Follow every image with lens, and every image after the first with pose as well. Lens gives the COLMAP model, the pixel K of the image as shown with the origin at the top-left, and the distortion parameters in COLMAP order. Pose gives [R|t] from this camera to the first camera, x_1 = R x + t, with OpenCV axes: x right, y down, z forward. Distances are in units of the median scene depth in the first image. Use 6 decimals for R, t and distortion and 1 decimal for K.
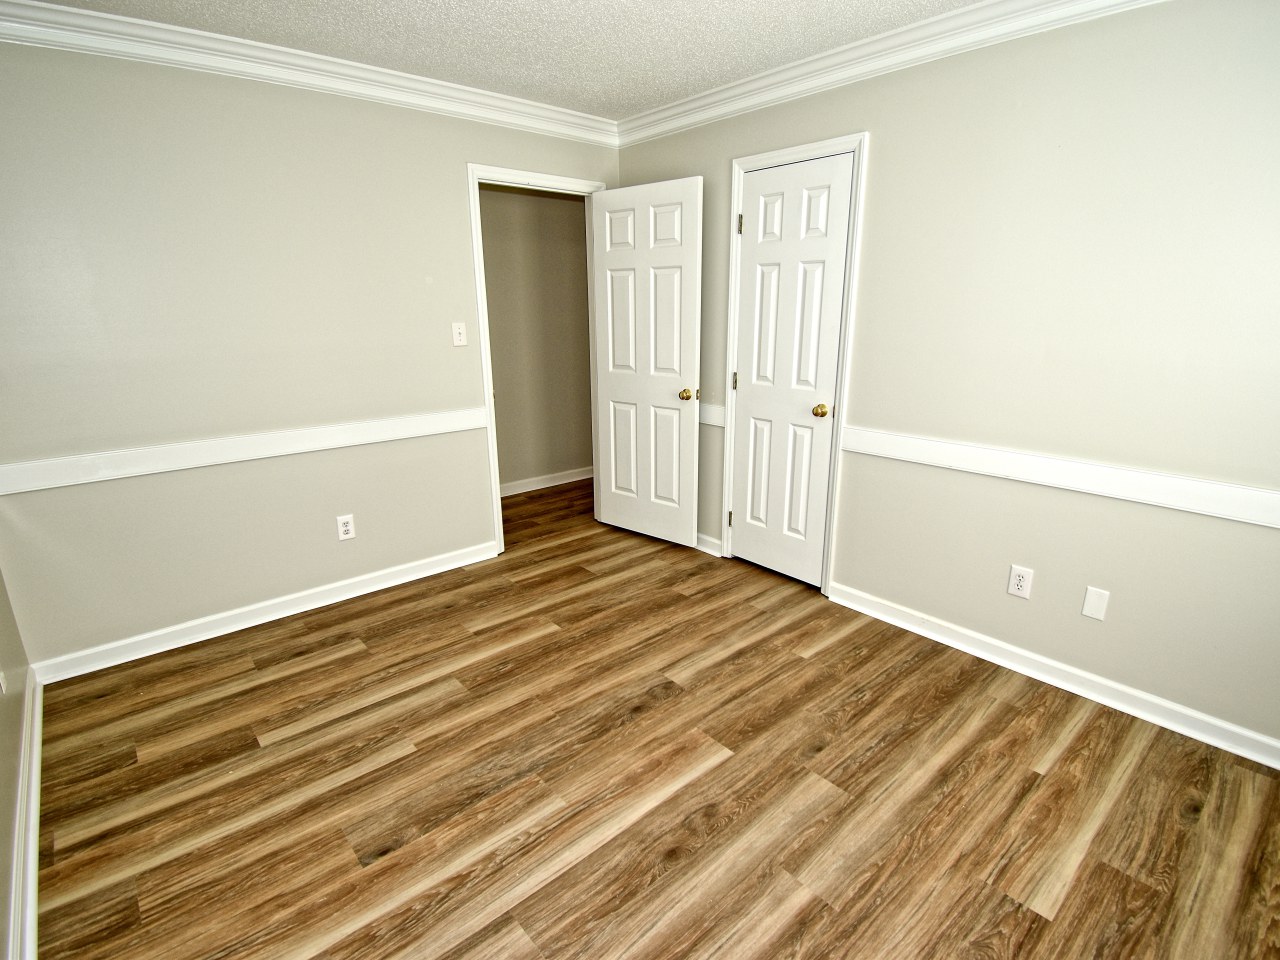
lens RADIAL K [[636.2, 0, 642.6], [0, 636.2, 479.8], [0, 0, 1]] dist [0.021369, -0.027842]
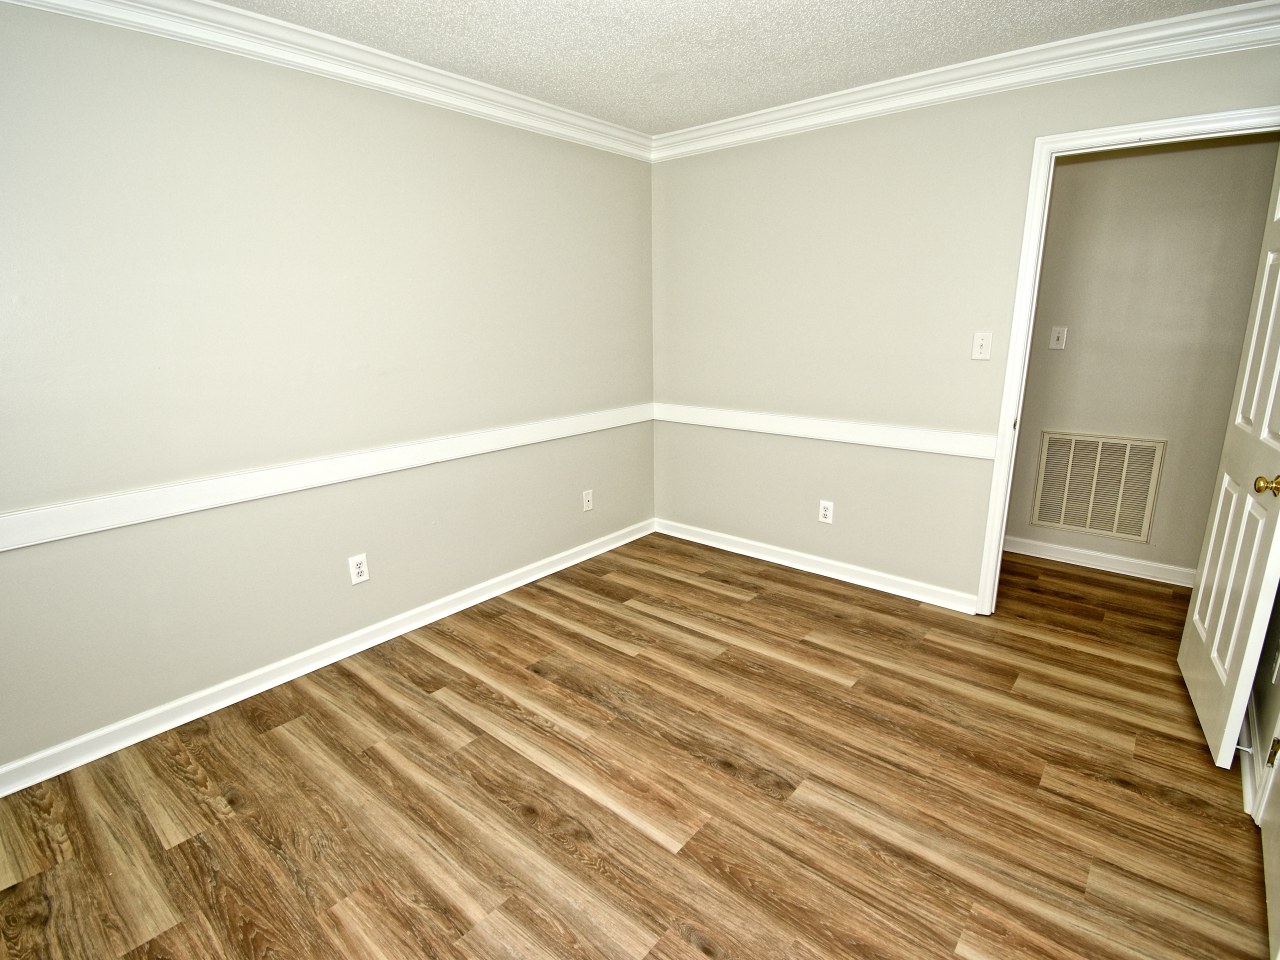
lens RADIAL K [[636.2, 0, 642.6], [0, 636.2, 479.8], [0, 0, 1]] dist [0.021369, -0.027842]
pose [[0.149936, 0.250829, -0.956349, 0.712288], [-0.252671, 0.944884, 0.208208, -0.171340], [0.955864, 0.210424, 0.205050, 0.601589]]
